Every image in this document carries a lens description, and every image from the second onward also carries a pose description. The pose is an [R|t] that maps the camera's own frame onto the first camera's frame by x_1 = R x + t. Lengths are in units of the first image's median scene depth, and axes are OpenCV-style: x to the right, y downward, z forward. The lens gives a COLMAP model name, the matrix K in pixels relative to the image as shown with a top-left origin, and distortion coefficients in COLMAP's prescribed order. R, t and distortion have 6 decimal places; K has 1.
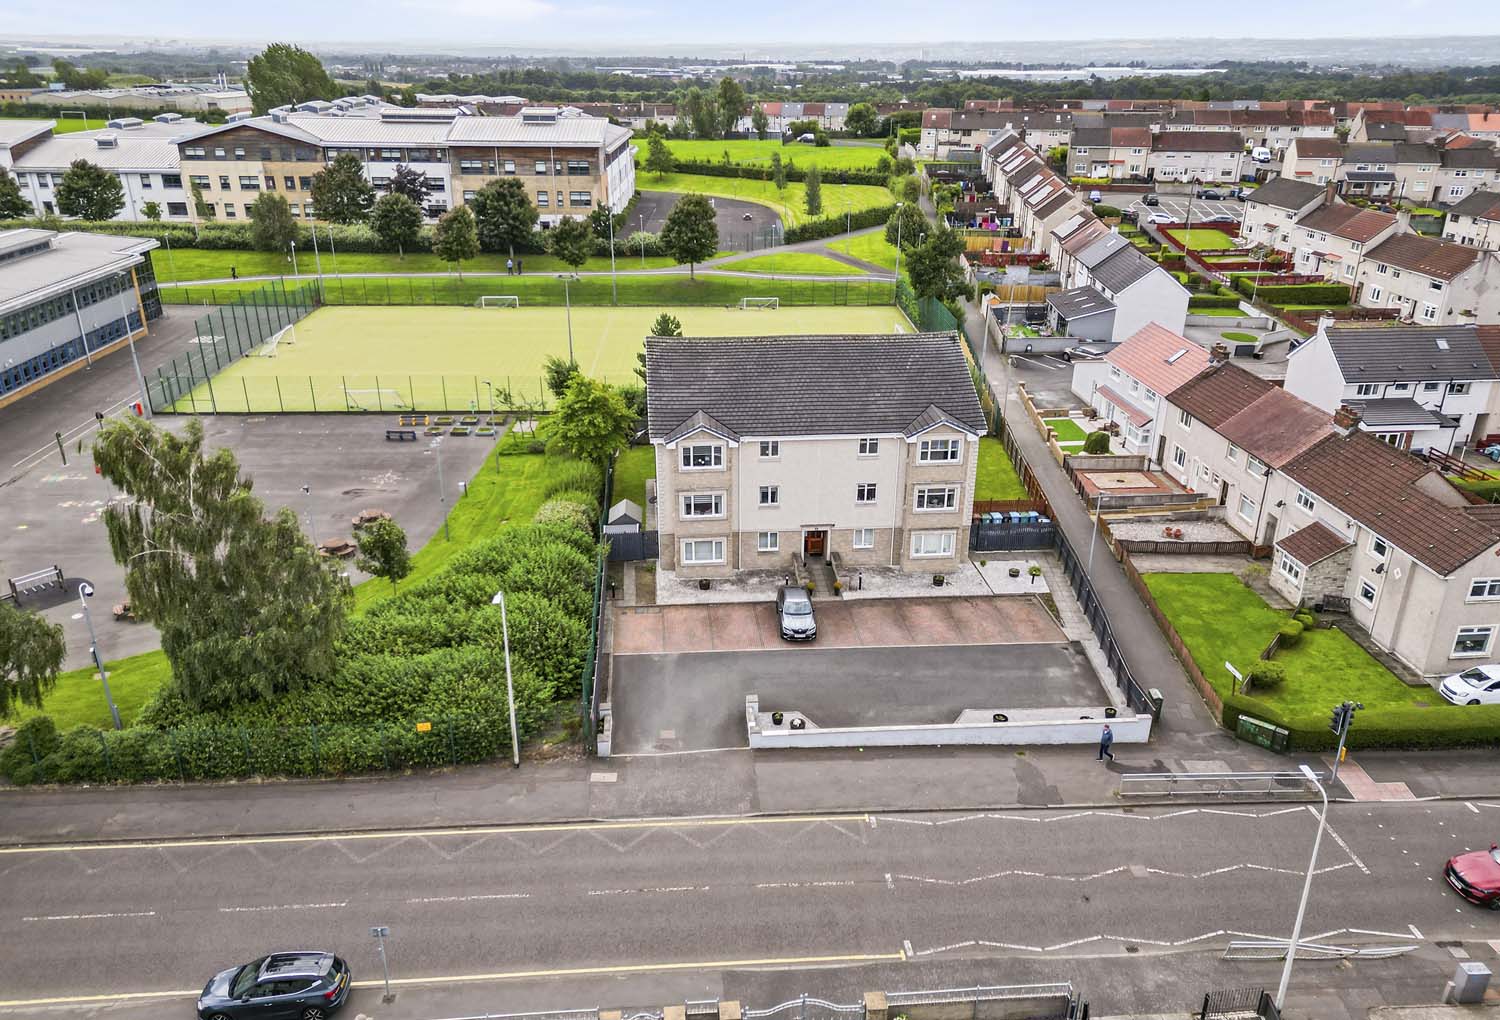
lens RADIAL K [[1092.6, 0, 750.7], [0, 1092.6, 537.7], [0, 0, 1]] dist [0.066476, -0.051091]
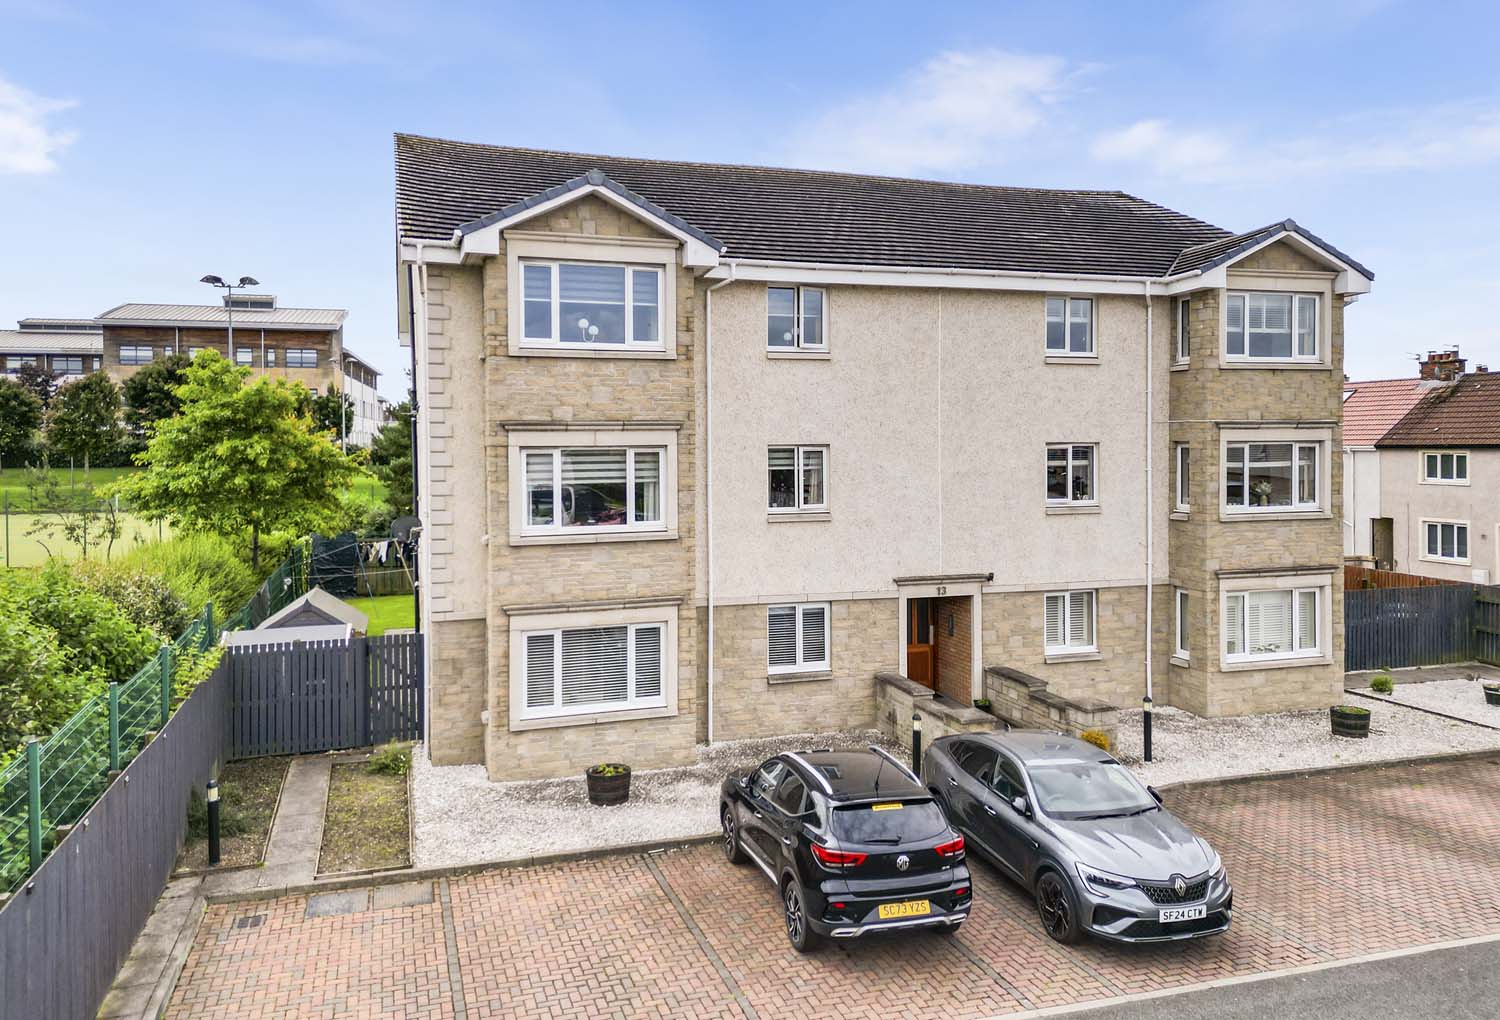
lens RADIAL K [[1092.6, 0, 758.3], [0, 1092.6, 460.2], [0, 0, 1]] dist [0.066476, -0.051091]
pose [[0.974379, -0.016651, 0.224294, -0.063348], [0.103579, 0.918429, -0.381785, 0.073585], [-0.199641, 0.395235, 0.896623, 0.708063]]
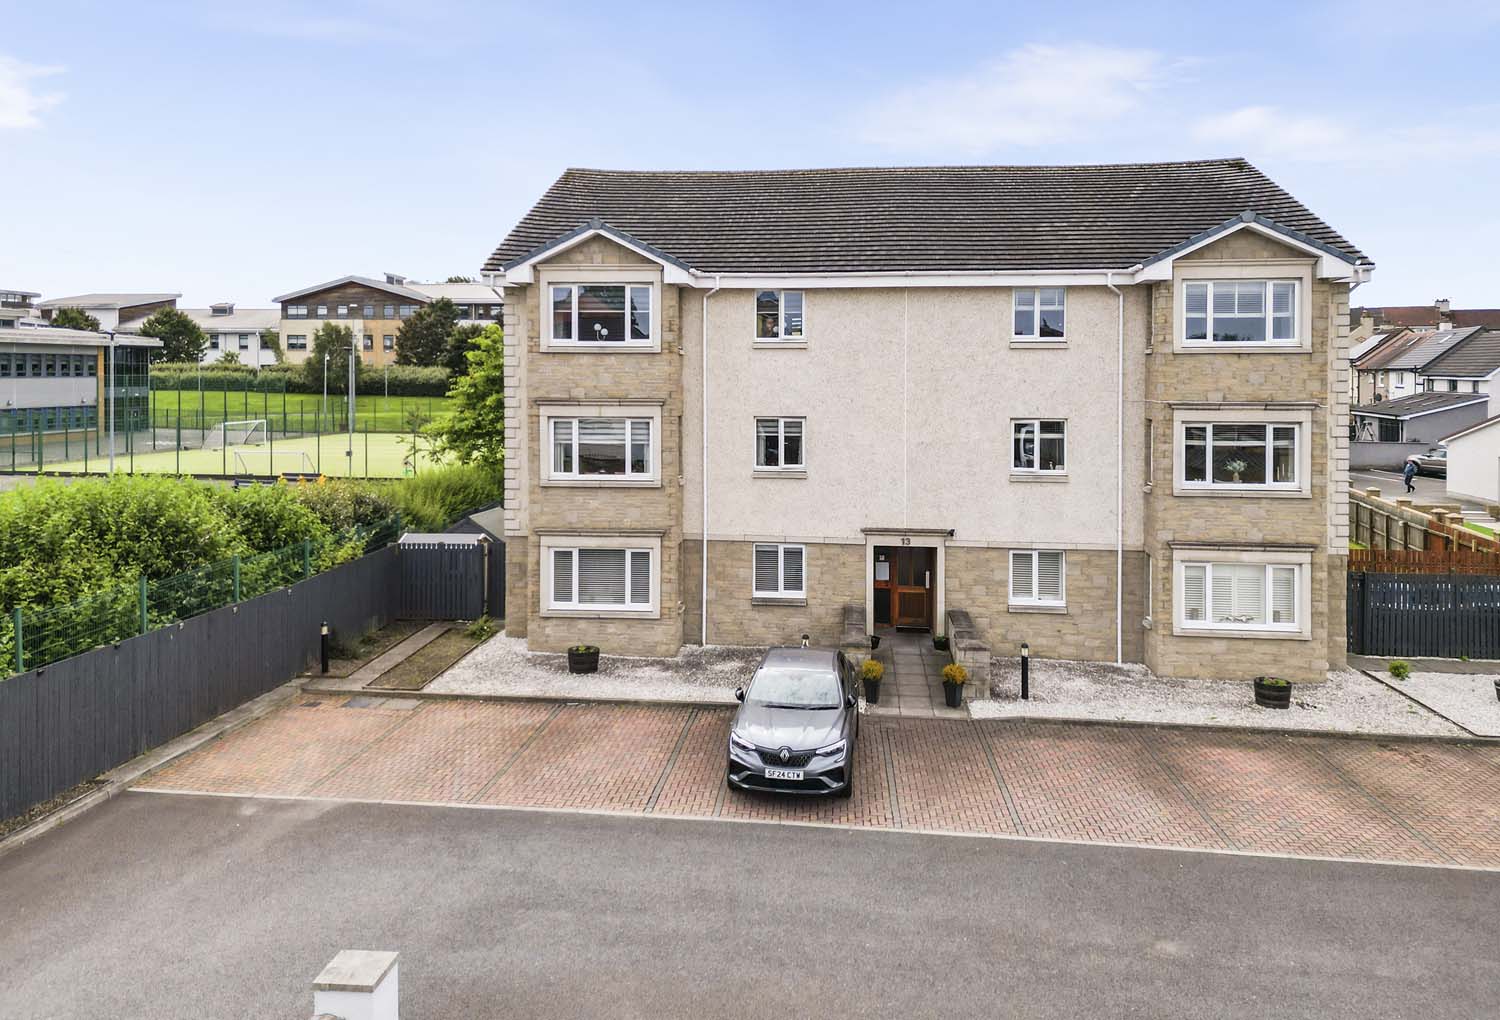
lens RADIAL K [[1092.6, 0, 746.9], [0, 1092.6, 403.2], [0, 0, 1]] dist [0.066476, -0.051091]
pose [[0.981952, 0.001179, -0.189128, 0.077964], [-0.074864, 0.920730, -0.382951, 0.097562], [0.173685, 0.390198, 0.904201, 0.627443]]
